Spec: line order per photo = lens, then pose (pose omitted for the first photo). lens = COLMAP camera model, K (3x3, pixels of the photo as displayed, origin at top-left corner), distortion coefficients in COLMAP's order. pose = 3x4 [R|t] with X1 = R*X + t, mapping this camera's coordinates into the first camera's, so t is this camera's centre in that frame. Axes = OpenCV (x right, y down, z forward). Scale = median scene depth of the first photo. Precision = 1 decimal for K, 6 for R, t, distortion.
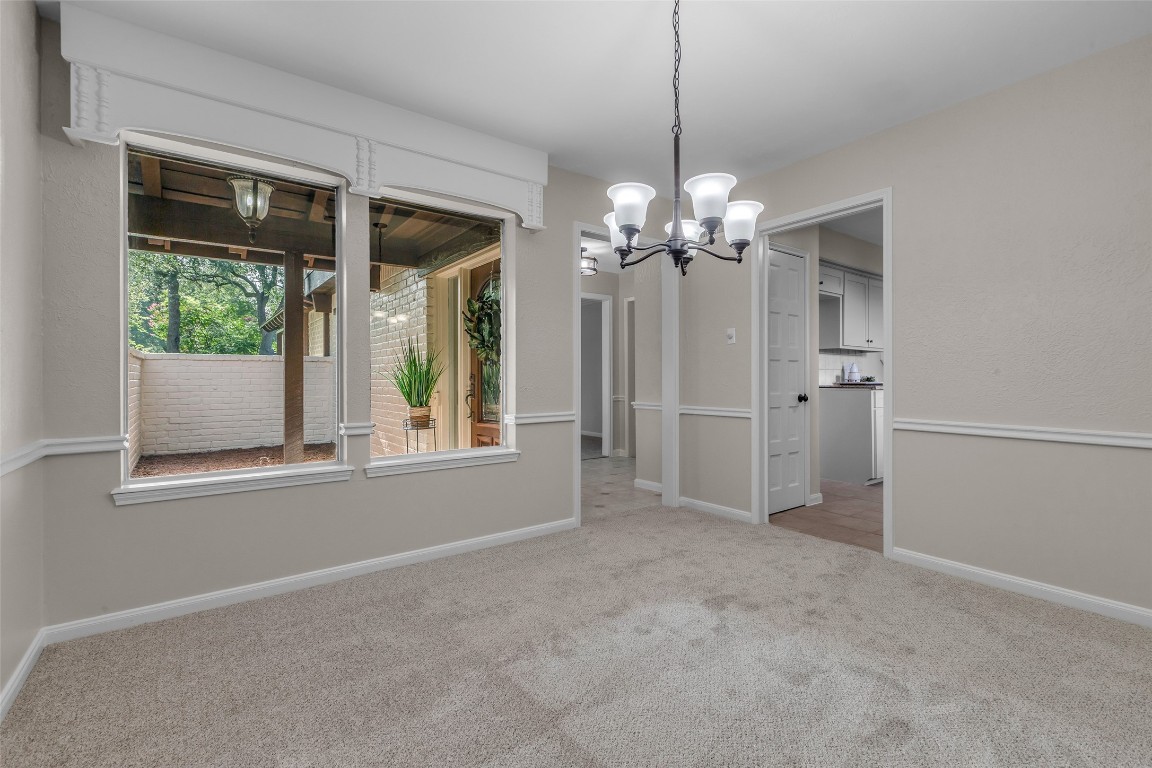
lens RADIAL K [[532.1, 0, 576.1], [0, 532.1, 375.7], [0, 0, 1]] dist [0.000393, 0.001081]
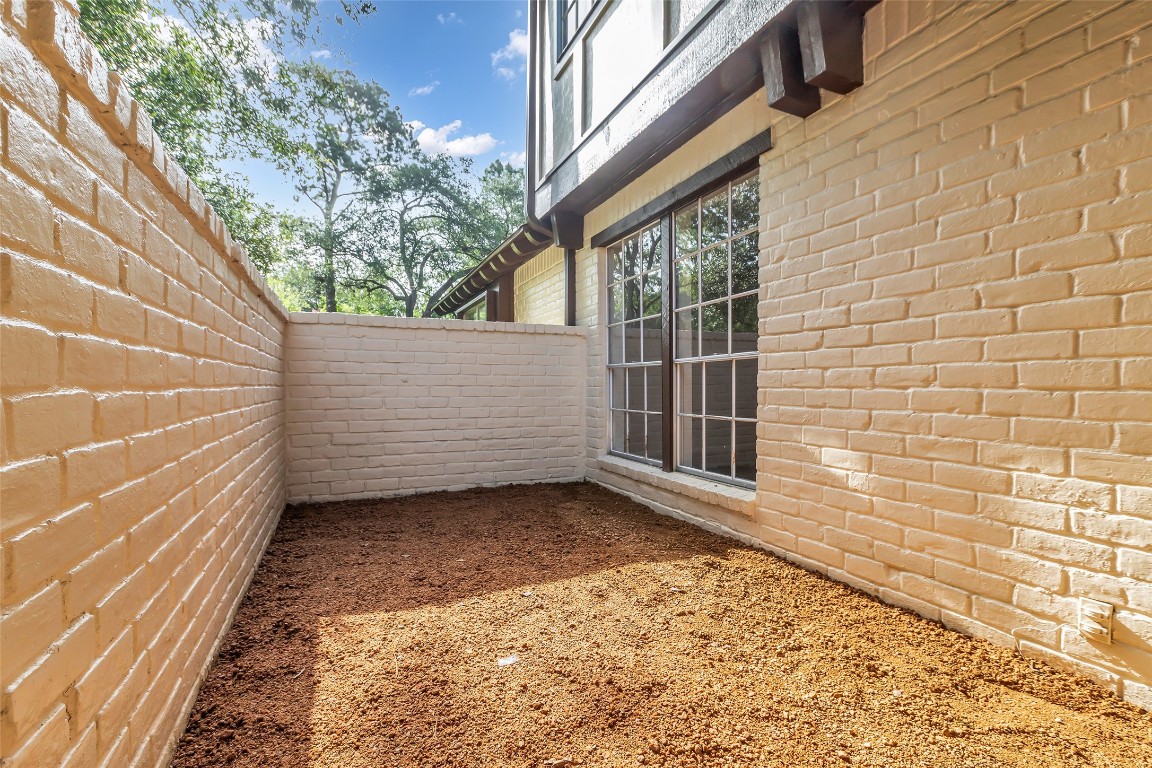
lens RADIAL K [[531.9, 0, 576.8], [0, 531.9, 390.6], [0, 0, 1]] dist [-0.000014, 0.000010]
pose [[0.977313, 0.001482, -0.211793, -0.376714], [0.001362, 0.999911, 0.013285, 0.026638], [0.211794, -0.013272, 0.977224, 0.486835]]
